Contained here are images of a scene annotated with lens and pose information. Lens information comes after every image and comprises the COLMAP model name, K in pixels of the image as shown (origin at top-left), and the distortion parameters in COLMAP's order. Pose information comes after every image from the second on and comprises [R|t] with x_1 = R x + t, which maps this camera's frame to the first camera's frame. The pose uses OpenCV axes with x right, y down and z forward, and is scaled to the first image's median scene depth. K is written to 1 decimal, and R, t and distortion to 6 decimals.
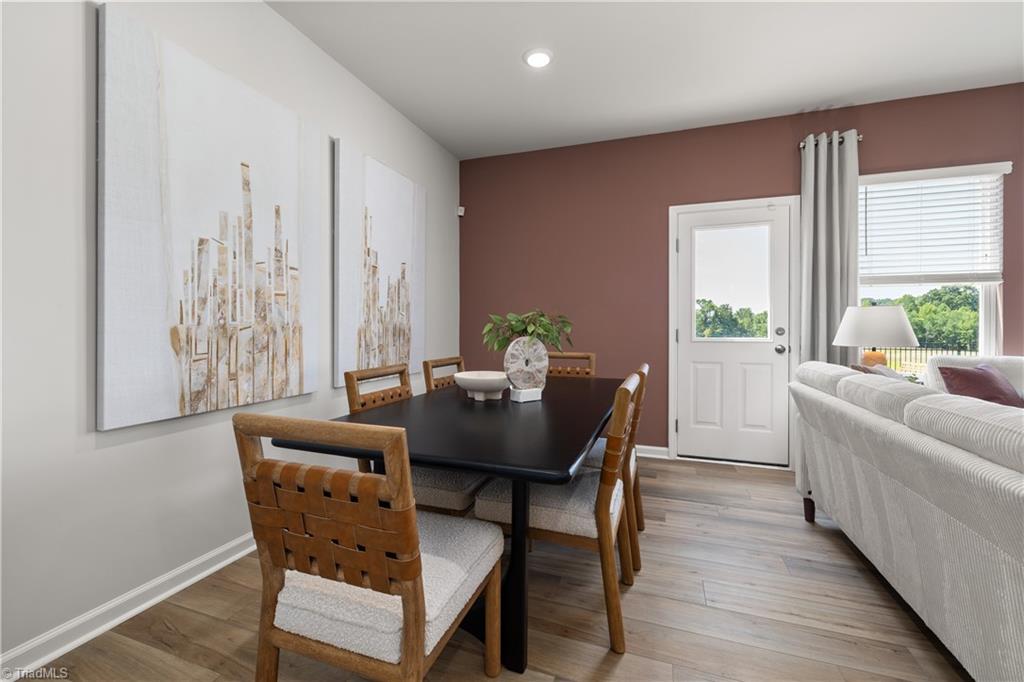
lens RADIAL K [[437.8, 0, 511.3], [0, 437.8, 330.8], [0, 0, 1]] dist [0.003202, -0.000571]
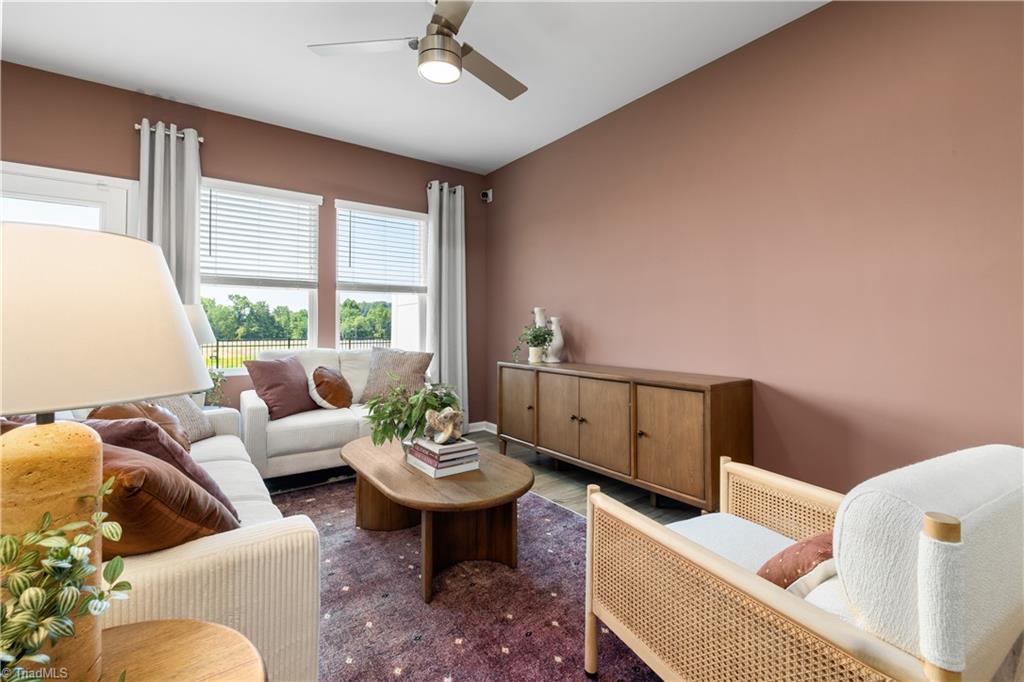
lens RADIAL K [[437.8, 0, 516.2], [0, 437.8, 311.7], [0, 0, 1]] dist [0.003202, -0.000571]
pose [[0.562843, 0.022167, 0.826267, 0.438843], [0.010444, 0.999370, -0.033926, 0.002269], [-0.826498, 0.027725, 0.562256, -0.200910]]
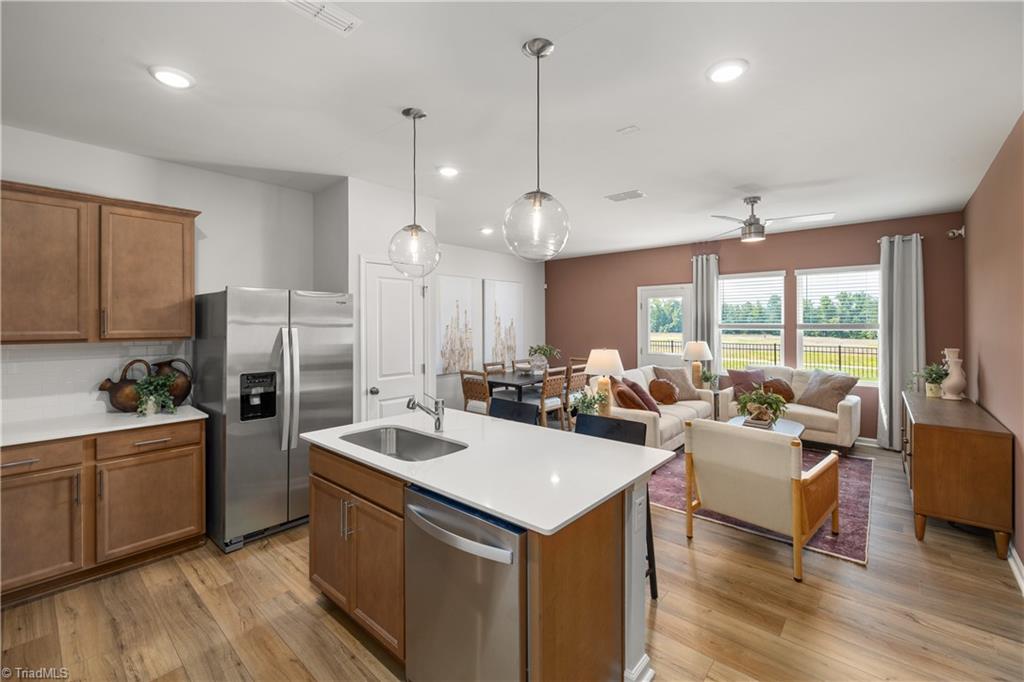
lens RADIAL K [[437.8, 0, 504.3], [0, 437.8, 326.7], [0, 0, 1]] dist [0.003202, -0.000571]
pose [[0.924344, -0.001950, -0.381555, 0.772659], [0.001584, 0.999998, -0.001274, -0.135781], [0.381557, 0.000573, 0.924345, -1.508874]]
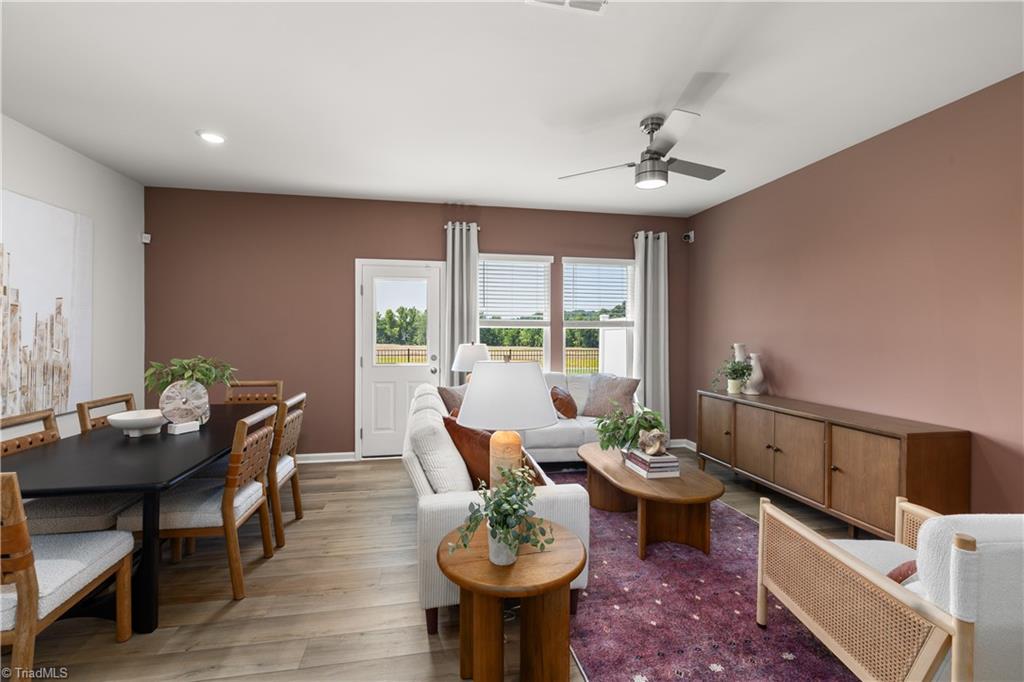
lens RADIAL K [[437.8, 0, 511.1], [0, 437.8, 334.7], [0, 0, 1]] dist [0.003202, -0.000571]
pose [[0.868326, -0.000940, 0.495993, 0.173359], [0.001858, 0.999997, -0.001359, -0.088266], [-0.495990, 0.002102, 0.868326, -0.418064]]
